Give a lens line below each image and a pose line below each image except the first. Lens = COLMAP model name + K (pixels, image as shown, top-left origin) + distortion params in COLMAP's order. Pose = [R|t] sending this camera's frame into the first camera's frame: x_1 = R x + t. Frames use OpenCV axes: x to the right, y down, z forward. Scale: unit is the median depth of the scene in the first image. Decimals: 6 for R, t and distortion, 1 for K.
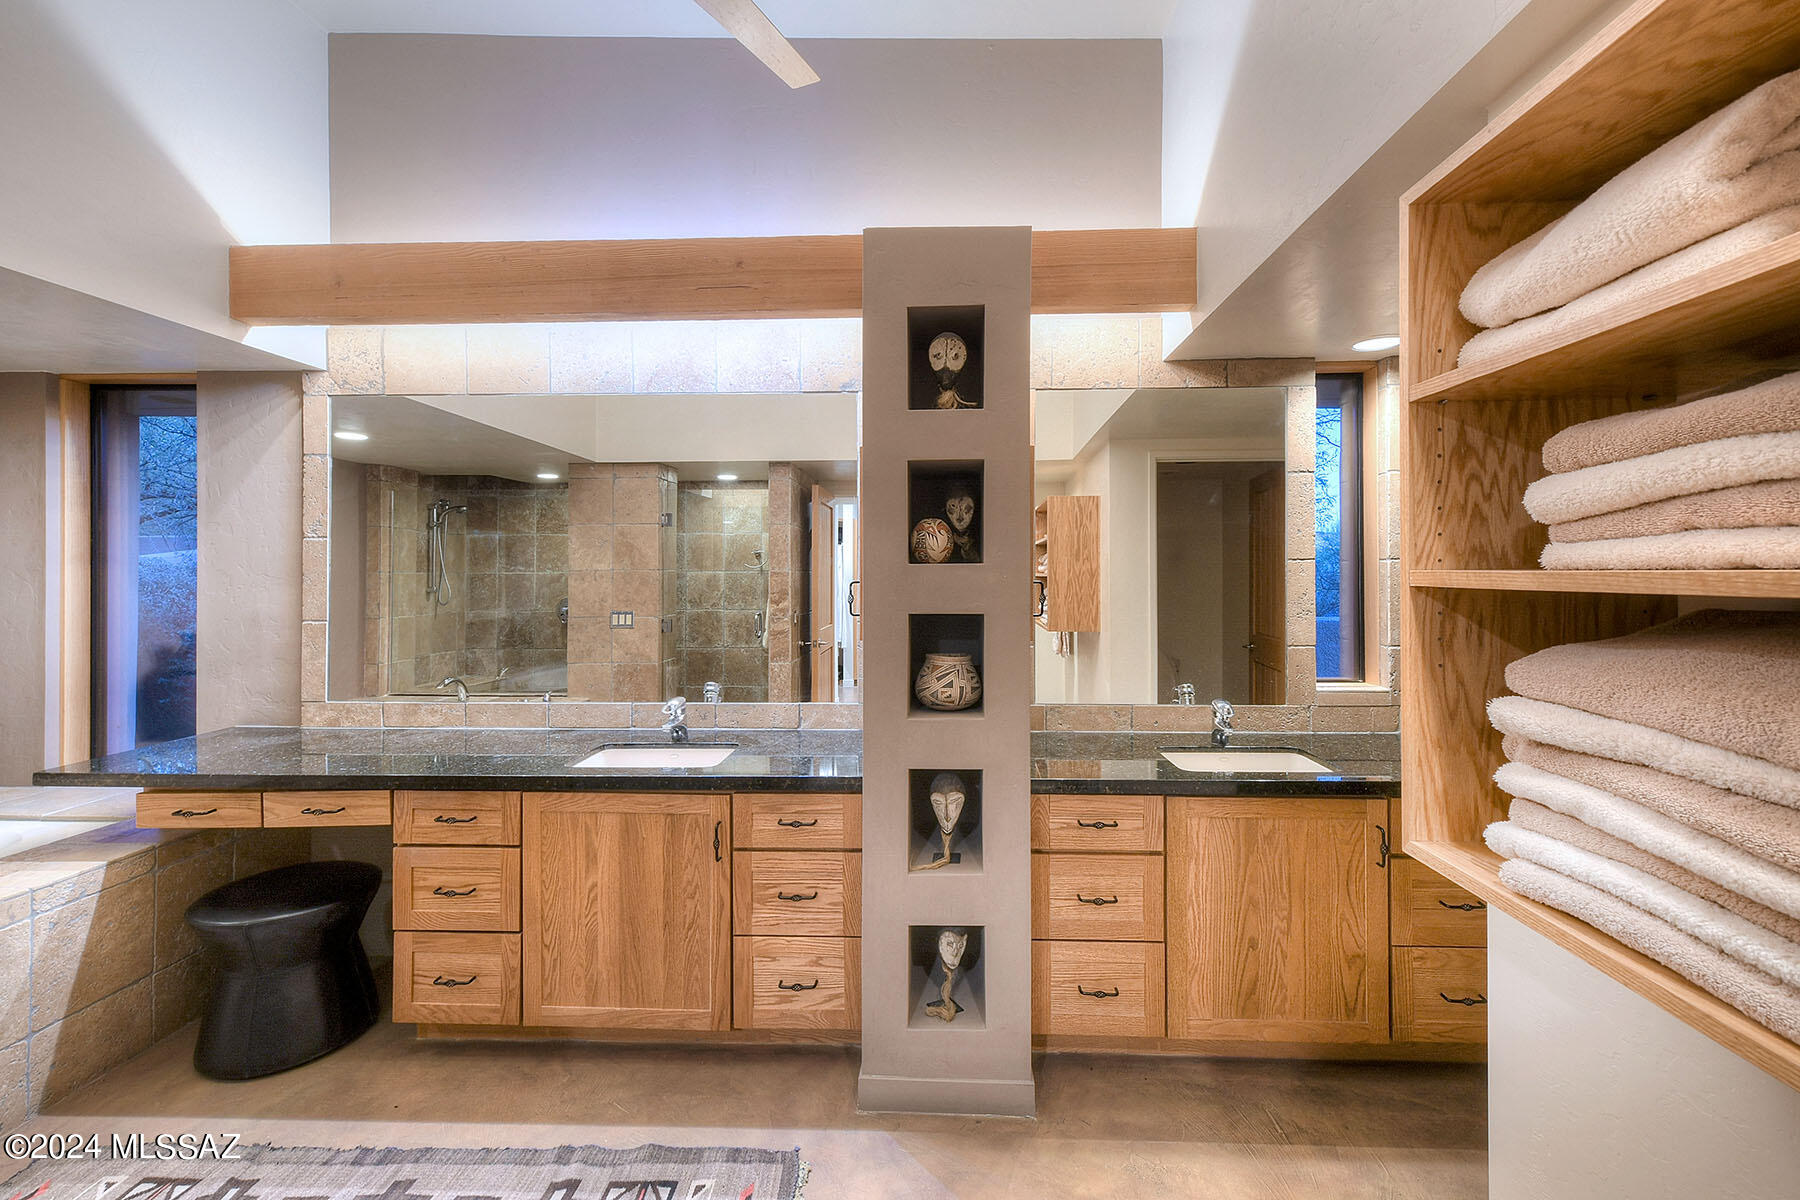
lens RADIAL K [[816.7, 0, 897.6], [0, 816.7, 564.9], [0, 0, 1]] dist [0.001774, 0.000073]
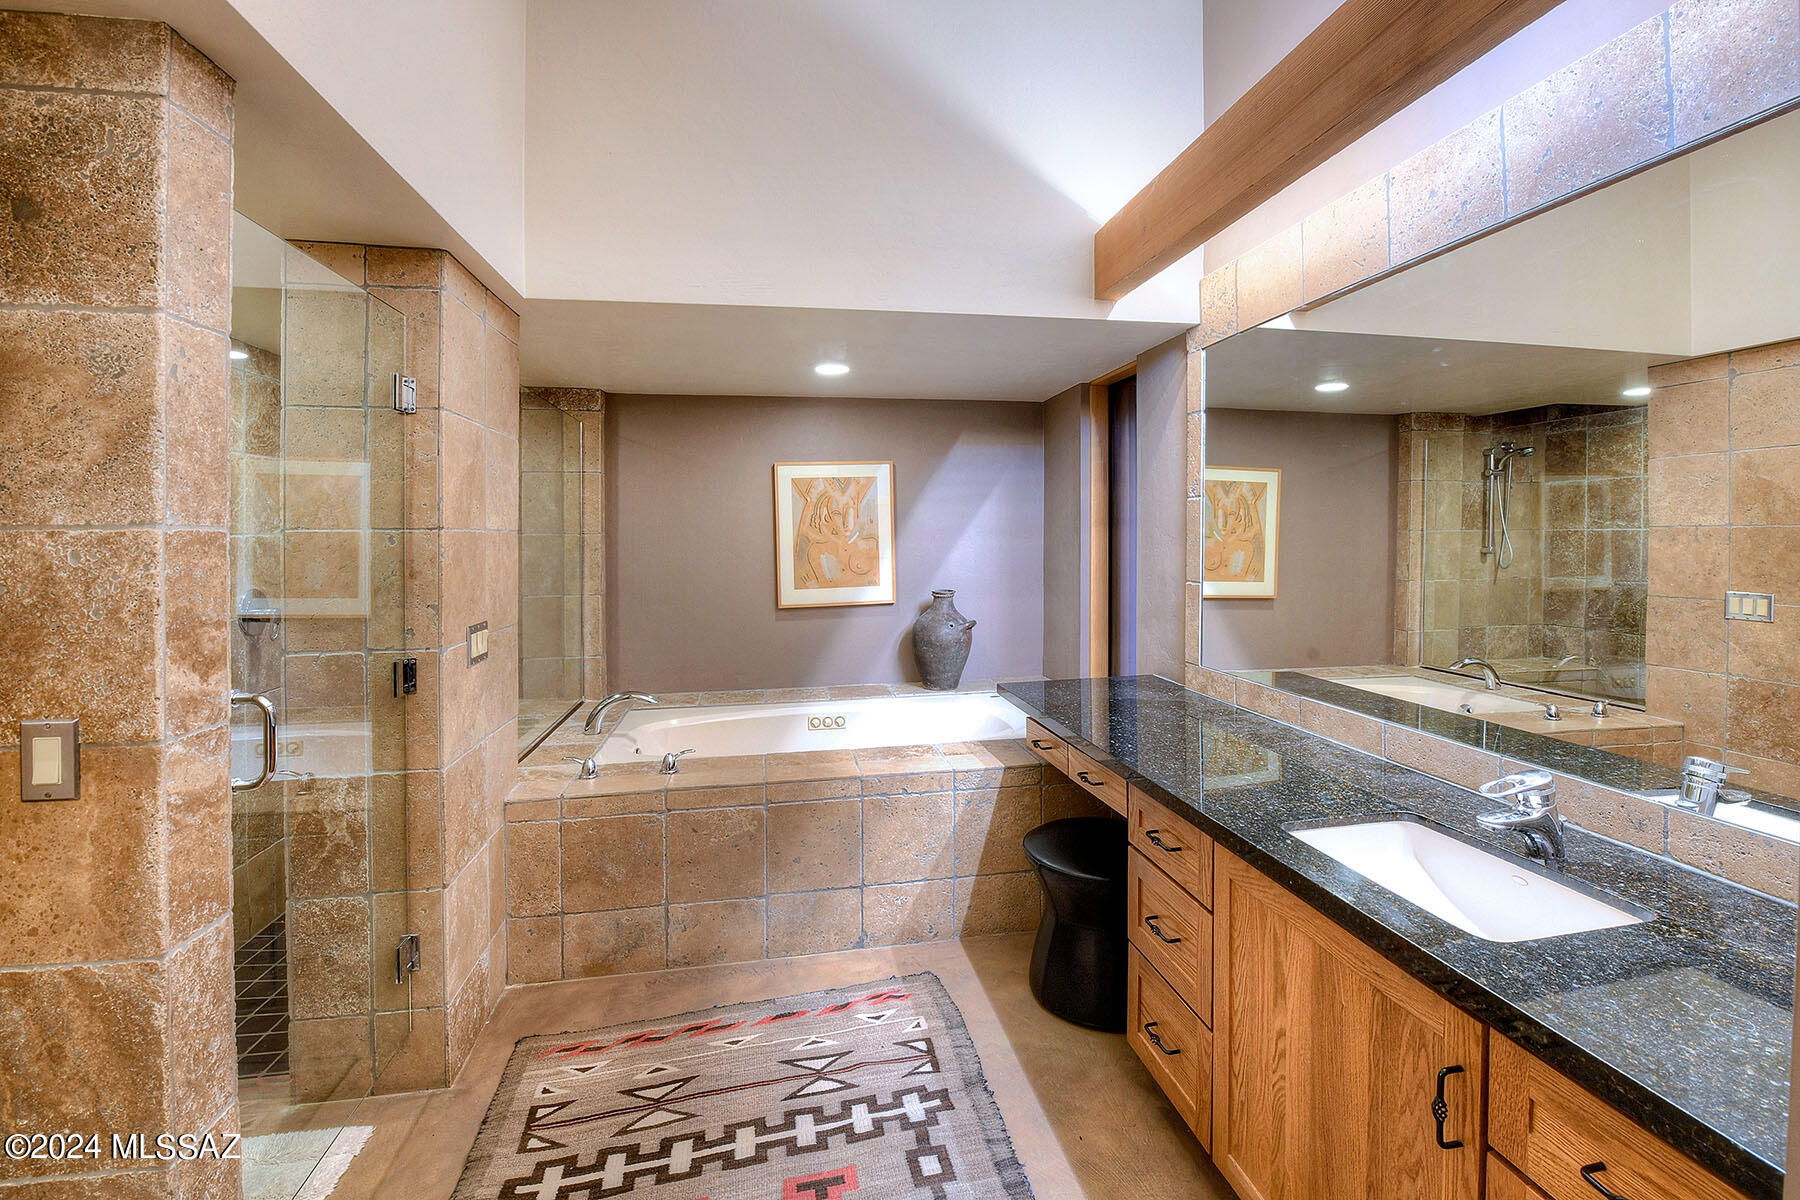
lens RADIAL K [[758.1, 0, 935.6], [0, 758.1, 537.1], [0, 0, 1]] dist [-0.015158, 0.000098]
pose [[0.236201, 0.003634, -0.971697, 0.058715], [0.016385, 0.999836, 0.007722, 0.001412], [0.971566, -0.017745, 0.236103, 0.286755]]
